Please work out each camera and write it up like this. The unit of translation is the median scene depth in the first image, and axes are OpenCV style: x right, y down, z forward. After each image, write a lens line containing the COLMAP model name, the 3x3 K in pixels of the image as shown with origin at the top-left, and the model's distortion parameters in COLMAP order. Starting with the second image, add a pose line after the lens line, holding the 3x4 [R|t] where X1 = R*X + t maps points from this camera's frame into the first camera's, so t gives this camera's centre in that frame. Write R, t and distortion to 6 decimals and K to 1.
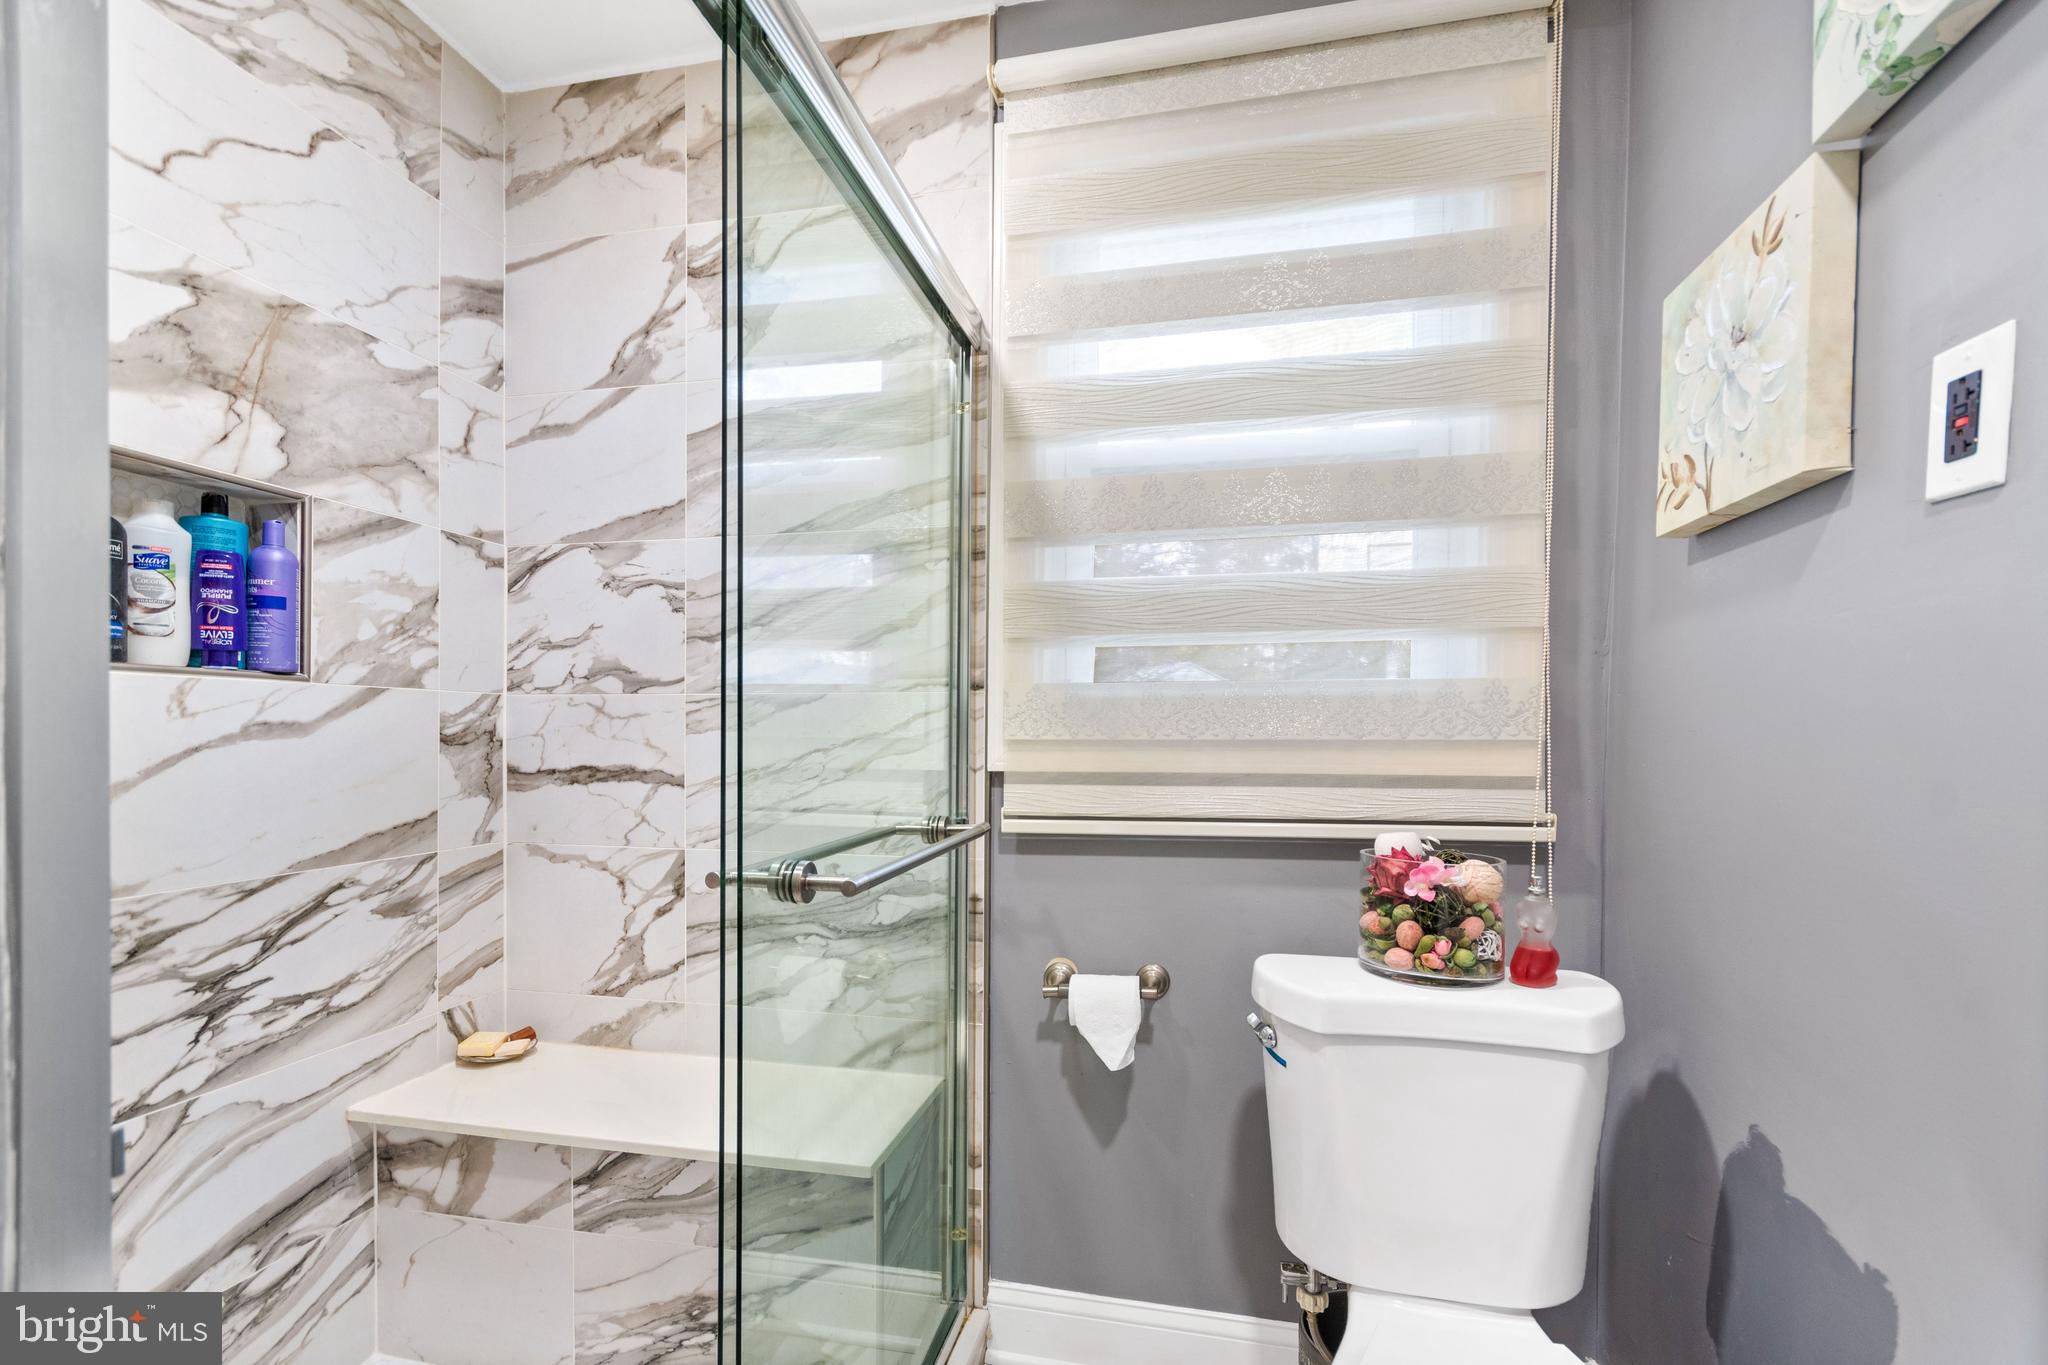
lens RADIAL K [[909.6, 0, 1012.5], [0, 909.6, 692.2], [0, 0, 1]] dist [0.011287, -0.001332]
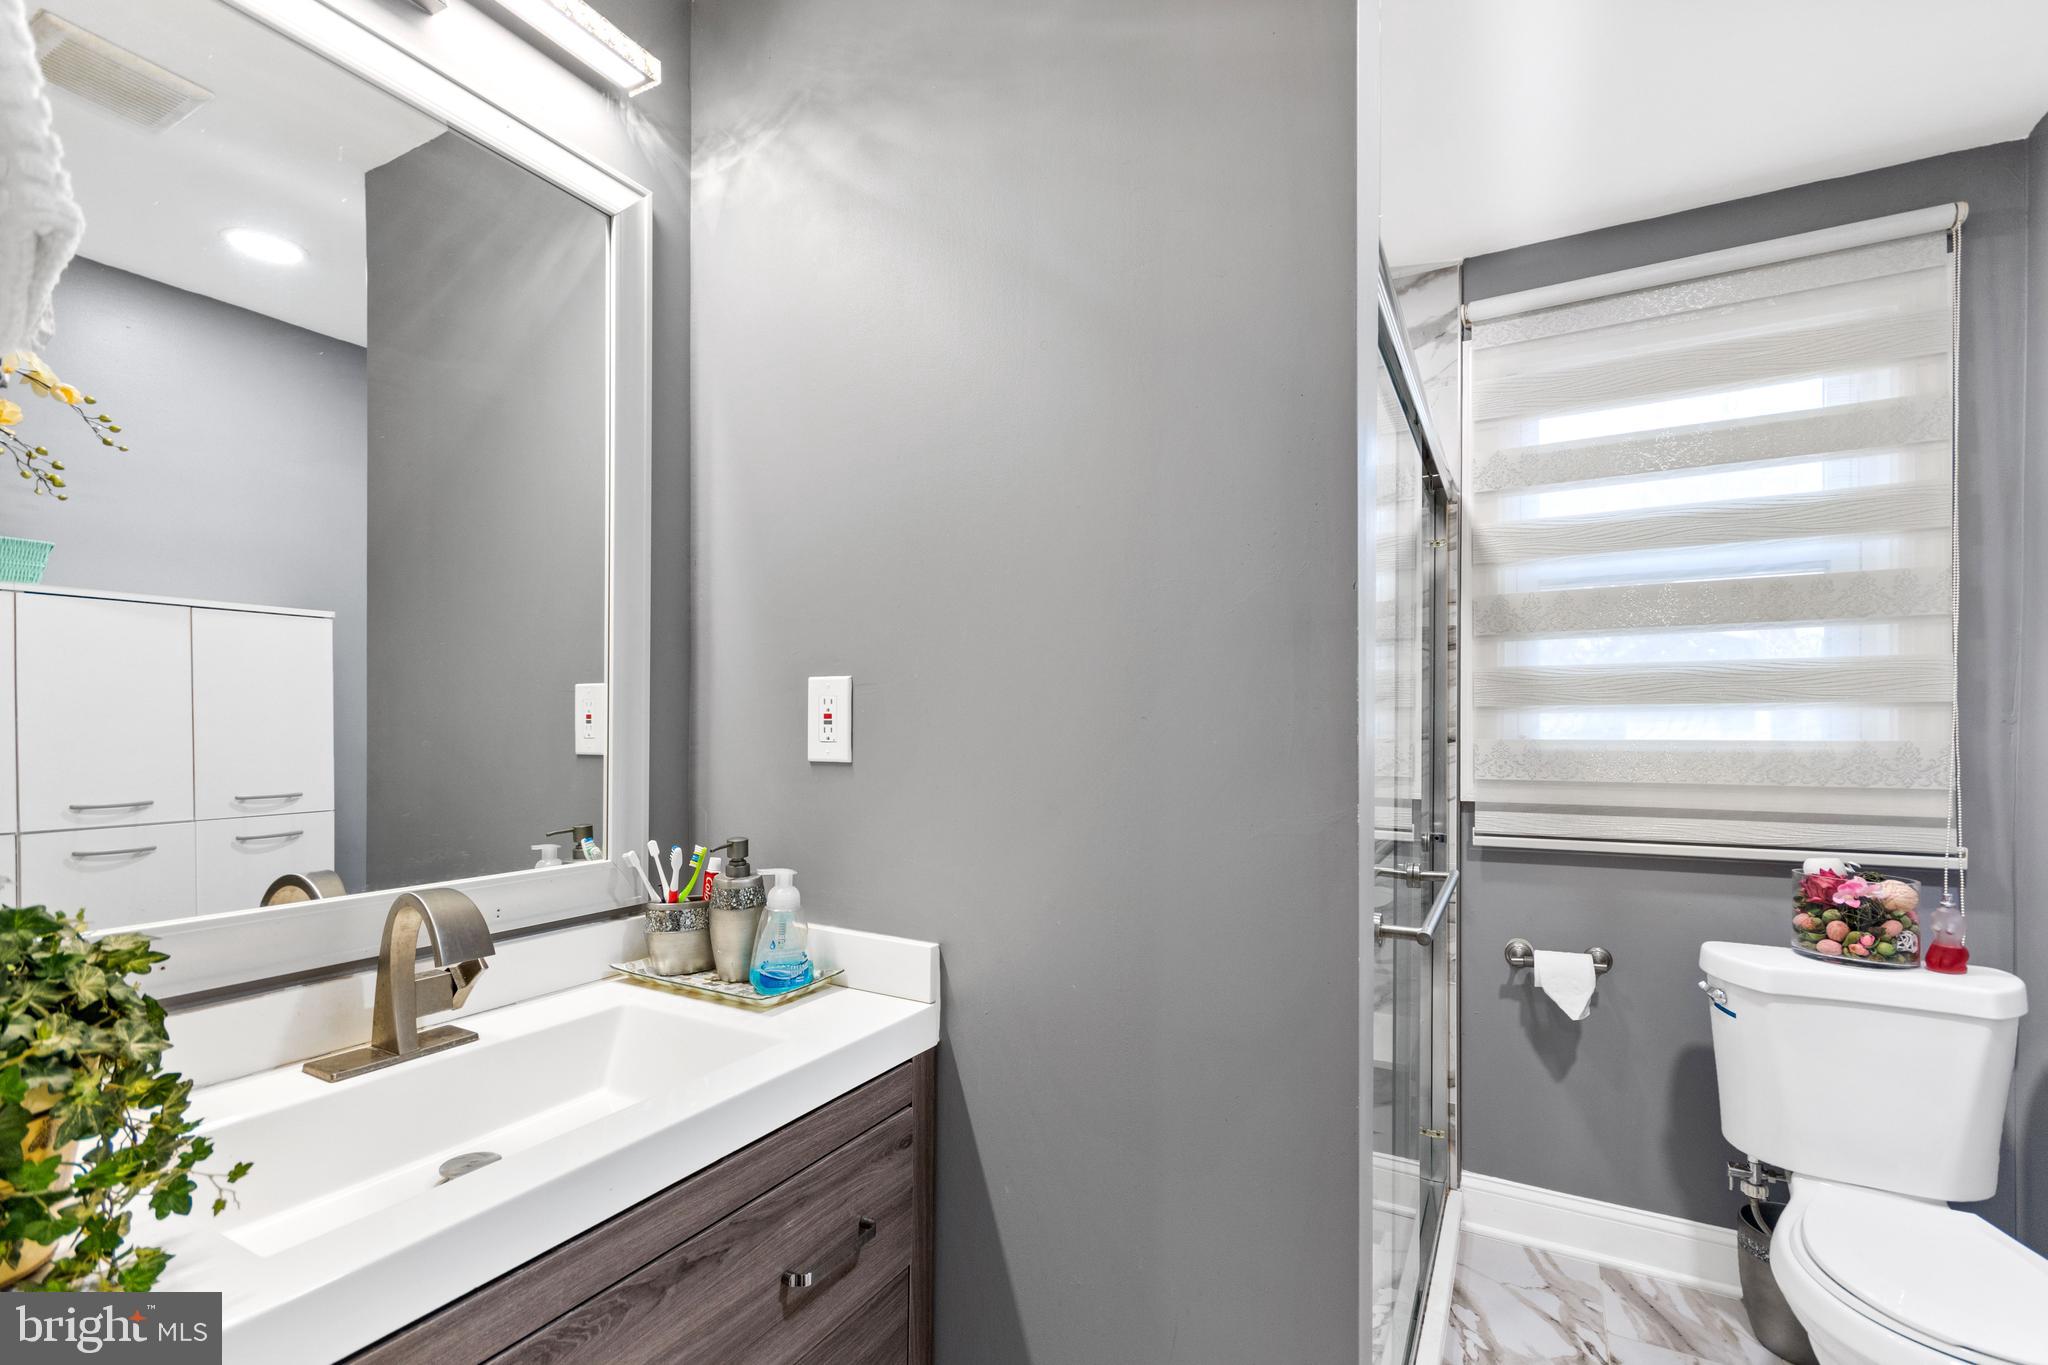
lens RADIAL K [[909.6, 0, 1034.5], [0, 909.6, 685.0], [0, 0, 1]] dist [0.011287, -0.001332]
pose [[0.964286, -0.012819, -0.264555, -0.324101], [0.011929, 0.999916, -0.004970, -0.104307], [0.264596, 0.001637, 0.964358, -0.592619]]
